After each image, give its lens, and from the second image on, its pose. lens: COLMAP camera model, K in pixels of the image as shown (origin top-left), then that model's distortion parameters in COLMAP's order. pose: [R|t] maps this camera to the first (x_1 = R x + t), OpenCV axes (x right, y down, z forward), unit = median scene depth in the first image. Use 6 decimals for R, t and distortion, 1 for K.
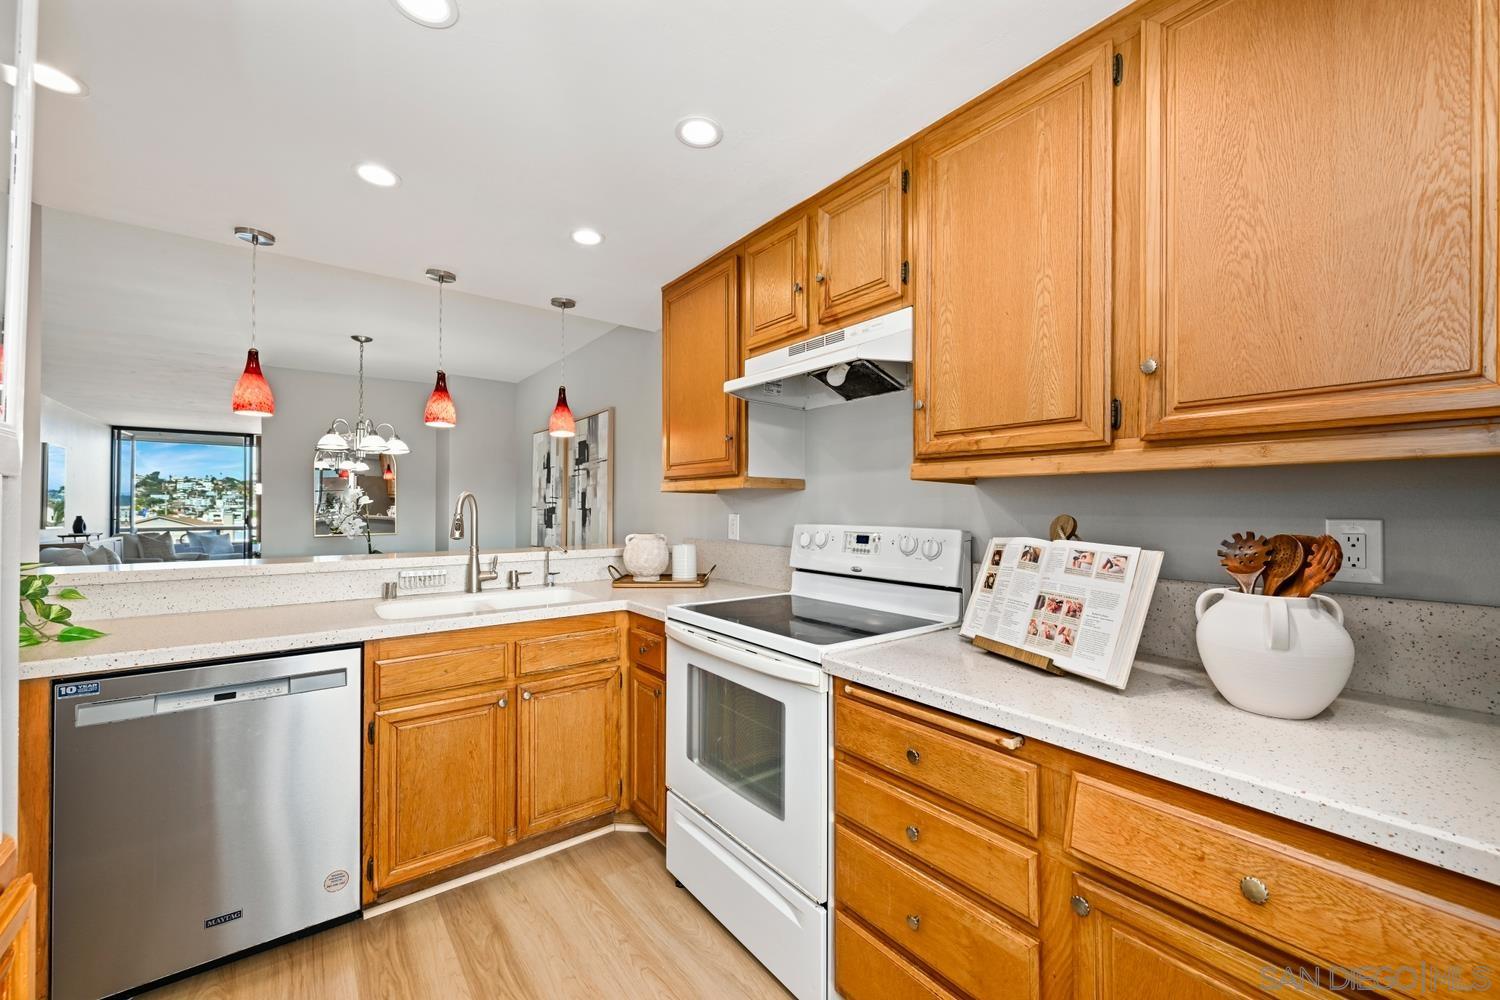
lens RADIAL K [[586.8, 0, 748.0], [0, 586.8, 506.2], [0, 0, 1]] dist [0.000595, 0.000021]
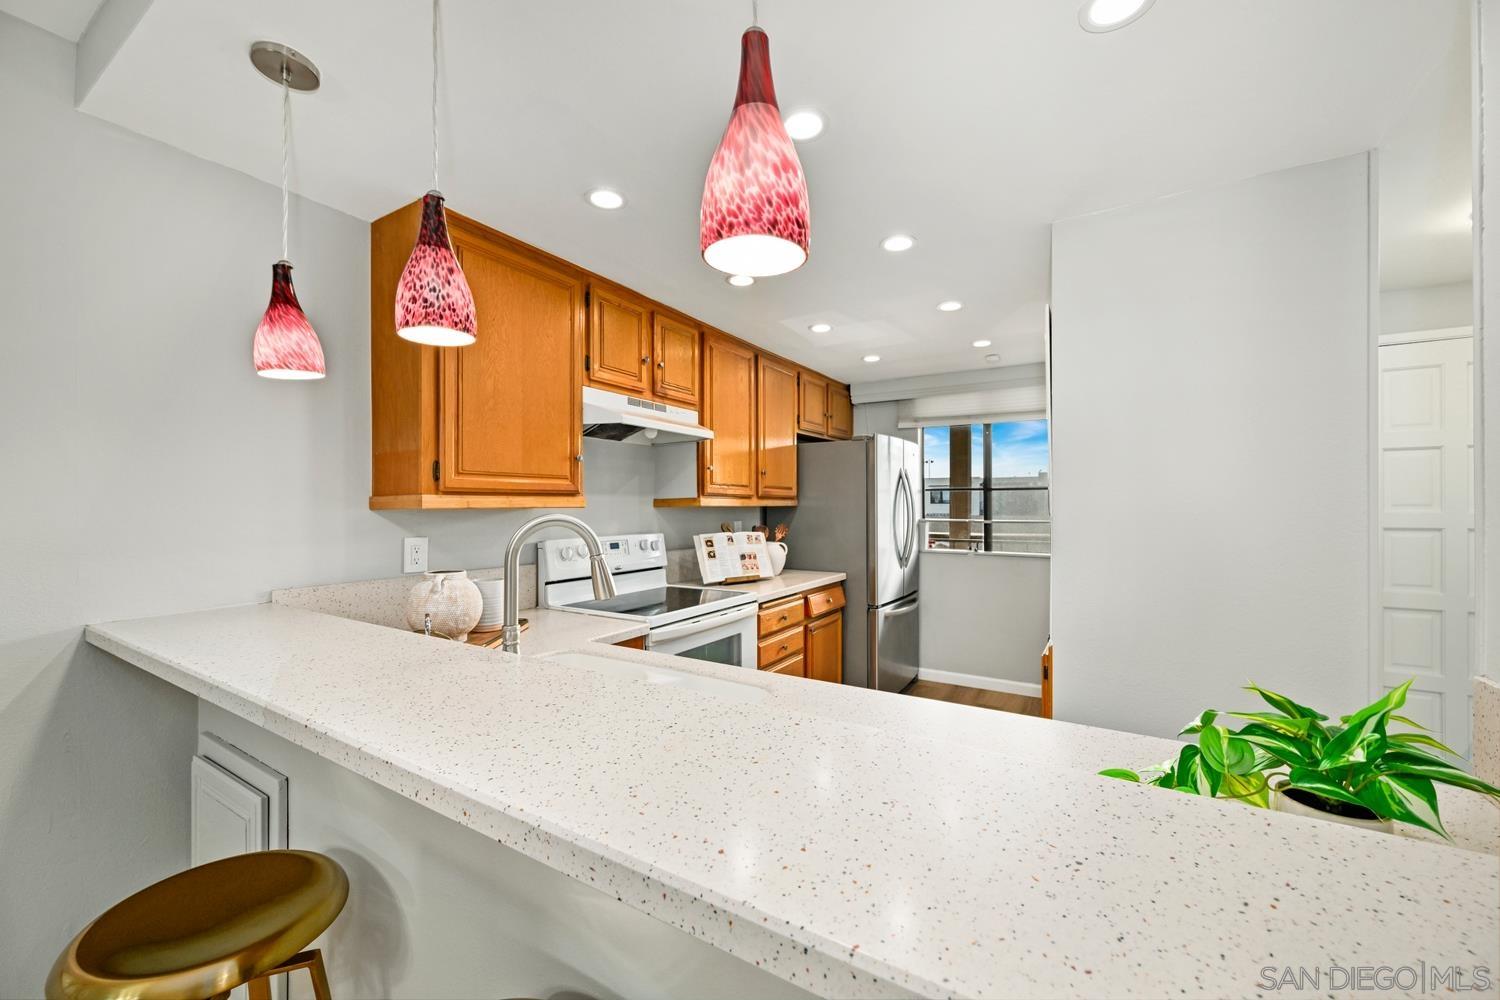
lens RADIAL K [[585.6, 0, 753.0], [0, 585.6, 512.6], [0, 0, 1]] dist [0.000555, 0.000181]
pose [[-0.355712, -0.010237, 0.934540, -1.451621], [0.000846, 0.999936, 0.011275, -0.043425], [-0.934595, 0.004802, -0.355680, 1.440665]]
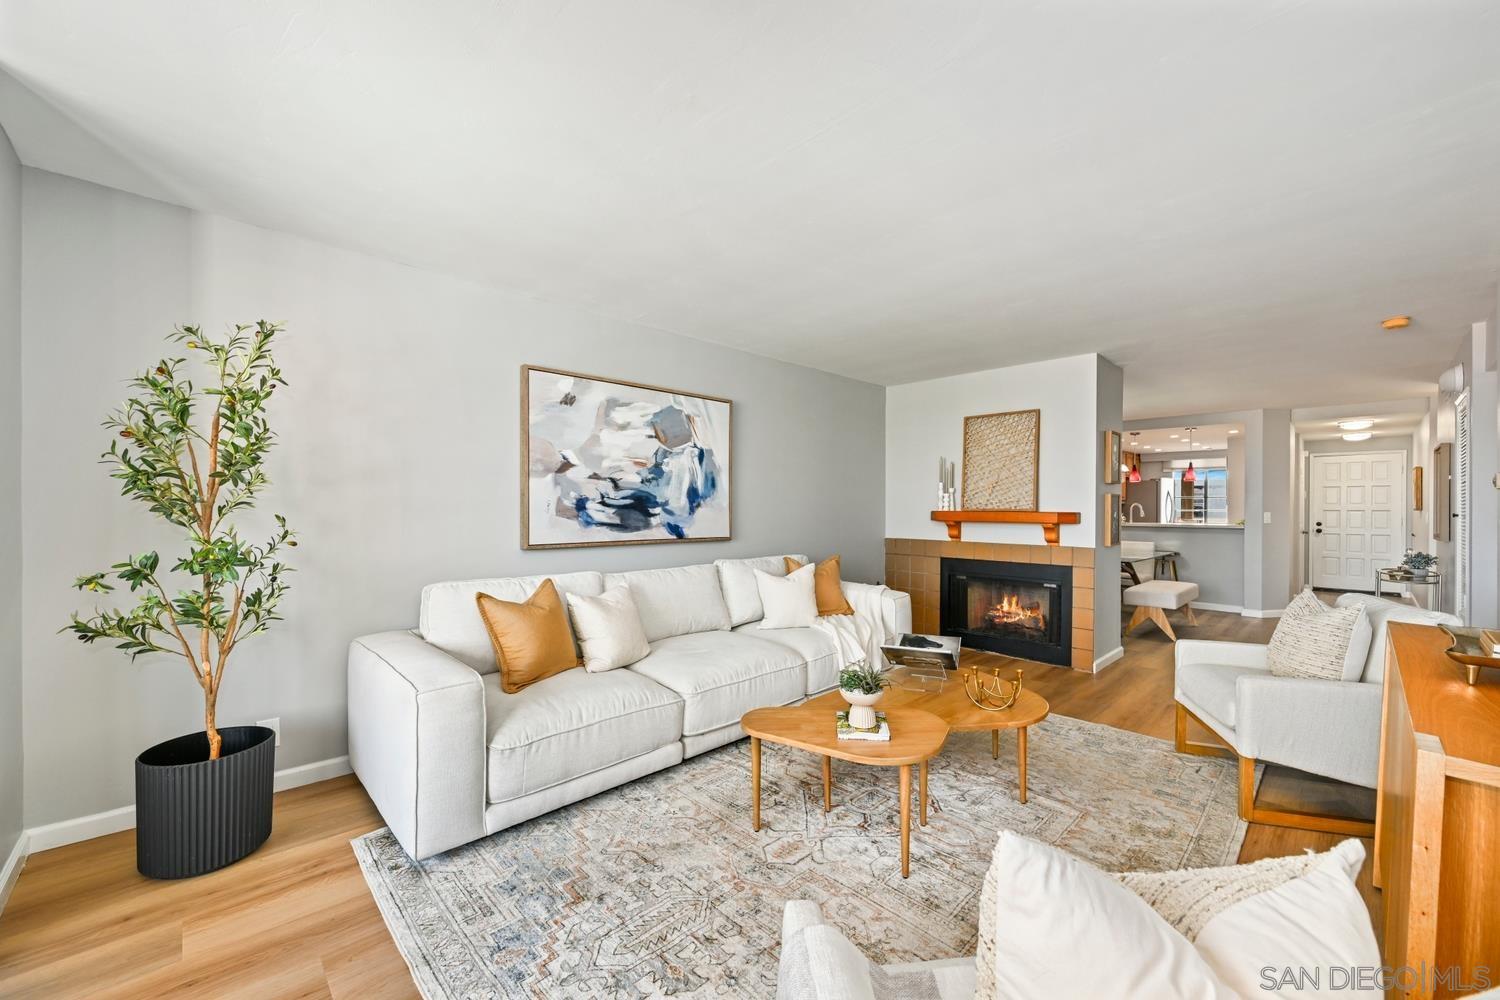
lens RADIAL K [[585.6, 0, 753.0], [0, 585.6, 512.6], [0, 0, 1]] dist [0.000555, 0.000181]
pose [[-0.109404, -0.010220, 0.993945, -5.253787], [-0.003590, 0.999945, 0.009887, 0.003666], [-0.993991, -0.002486, -0.109434, 5.199819]]
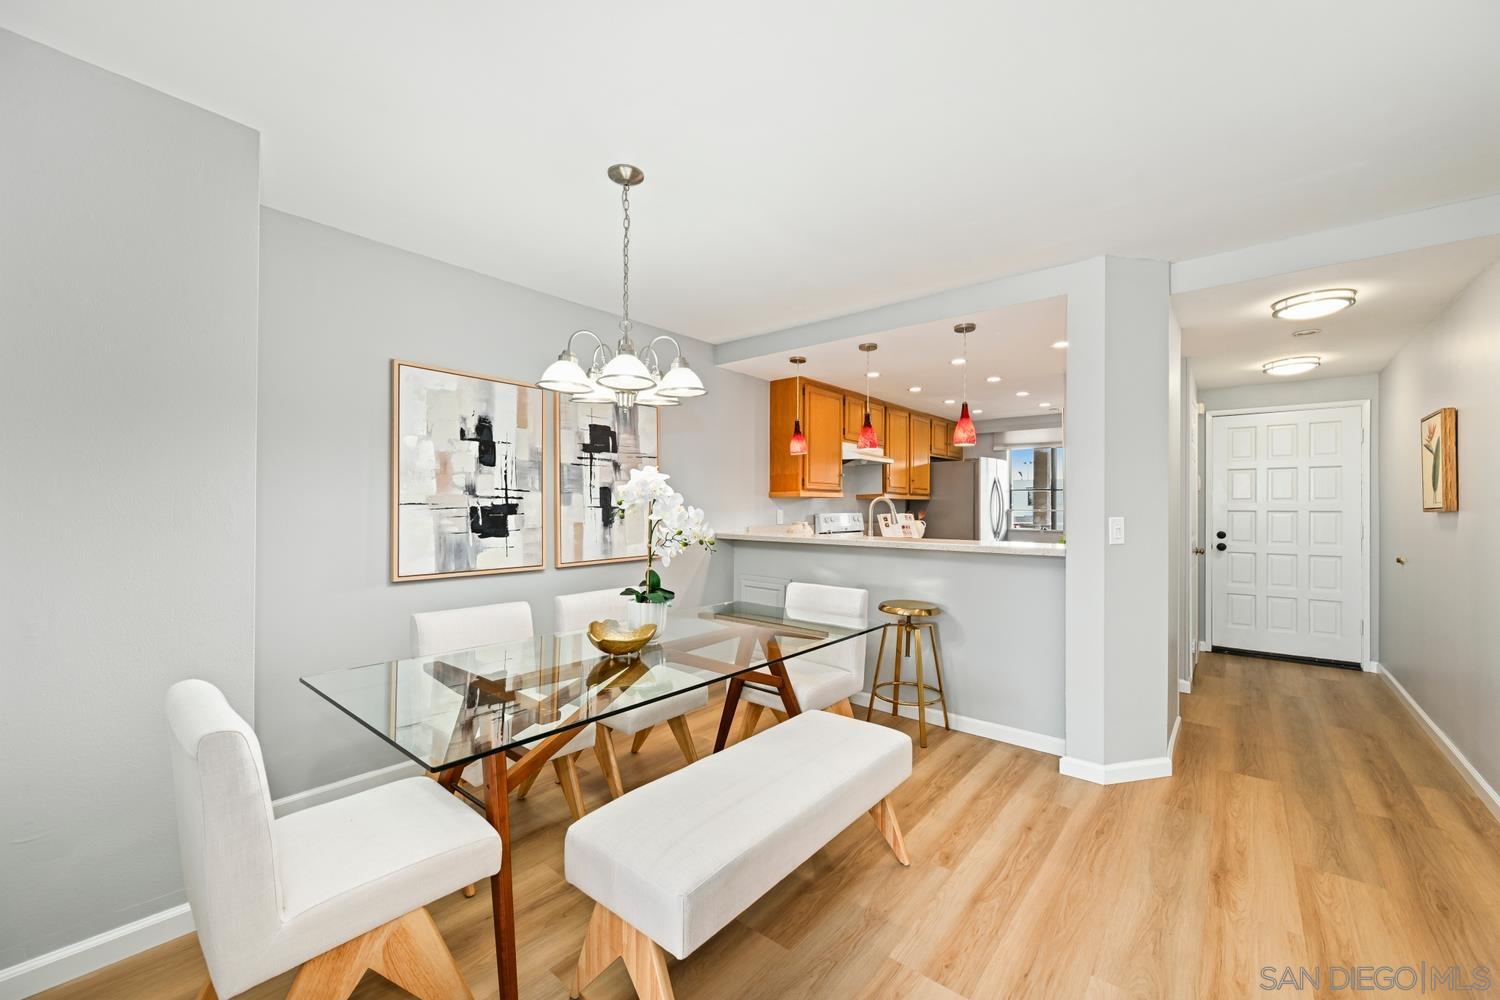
lens RADIAL K [[591.8, 0, 755.2], [0, 591.8, 505.3], [0, 0, 1]] dist [0.000854, 0.000329]
pose [[-0.222923, 0.000632, 0.974836, -2.889906], [-0.005452, 0.999983, -0.001895, 0.006880], [-0.974821, -0.005737, -0.222915, 2.441783]]
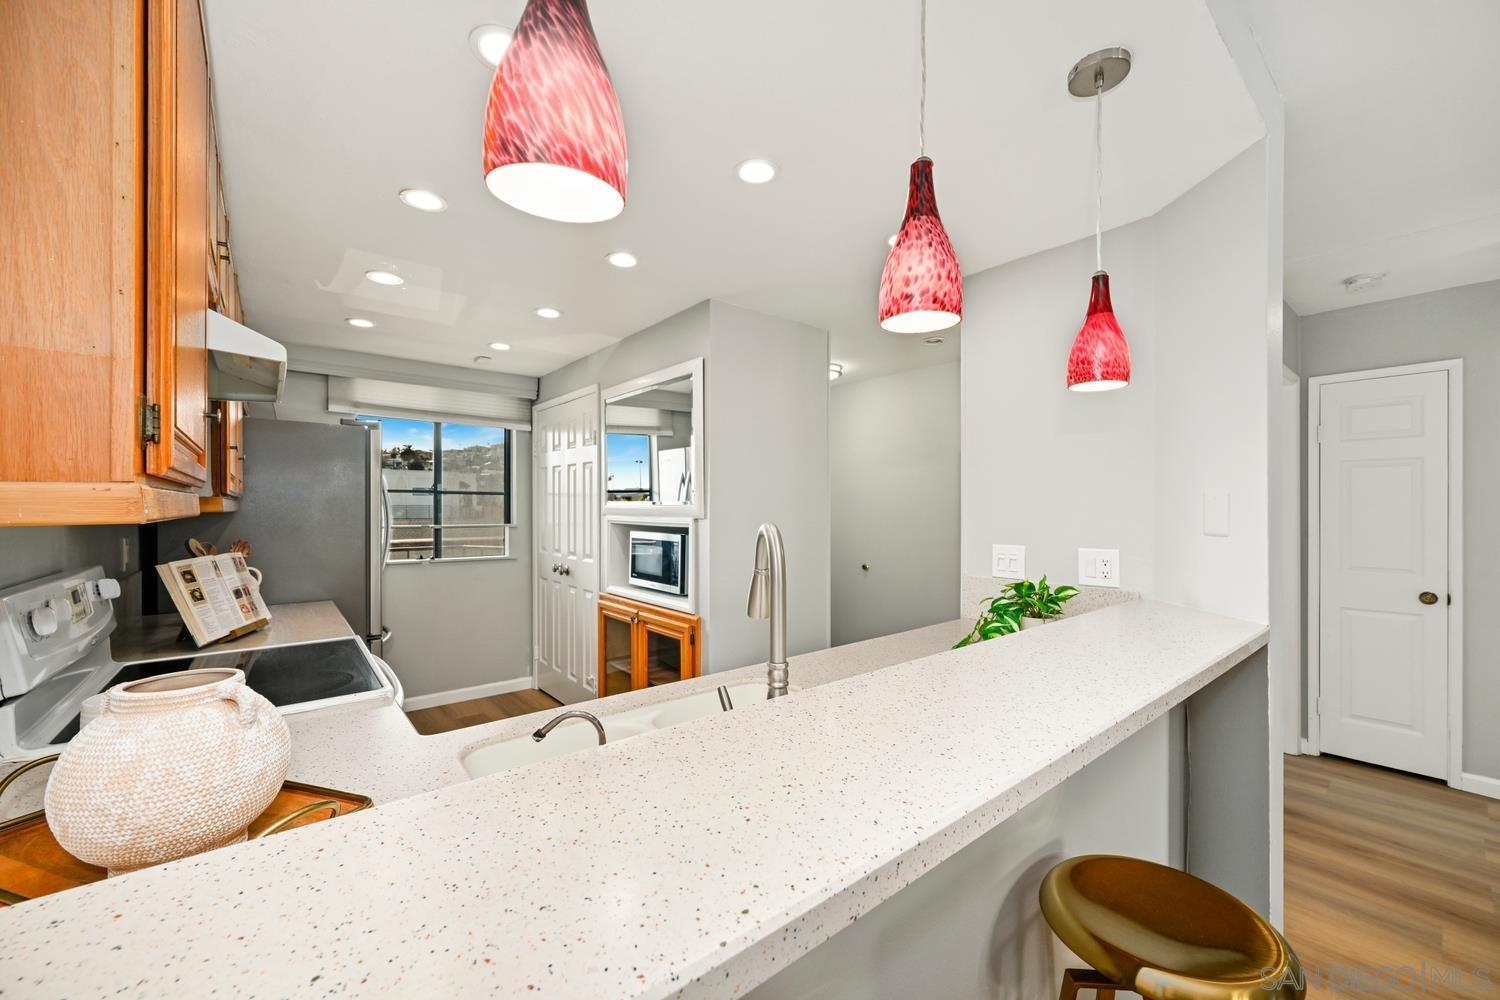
lens RADIAL K [[591.8, 0, 755.2], [0, 591.8, 505.3], [0, 0, 1]] dist [0.000854, 0.000329]
pose [[-0.999478, 0.000064, -0.032307, -0.642497], [0.000210, 0.999990, -0.004520, -0.049245], [0.032307, -0.004525, -0.999468, 2.036339]]
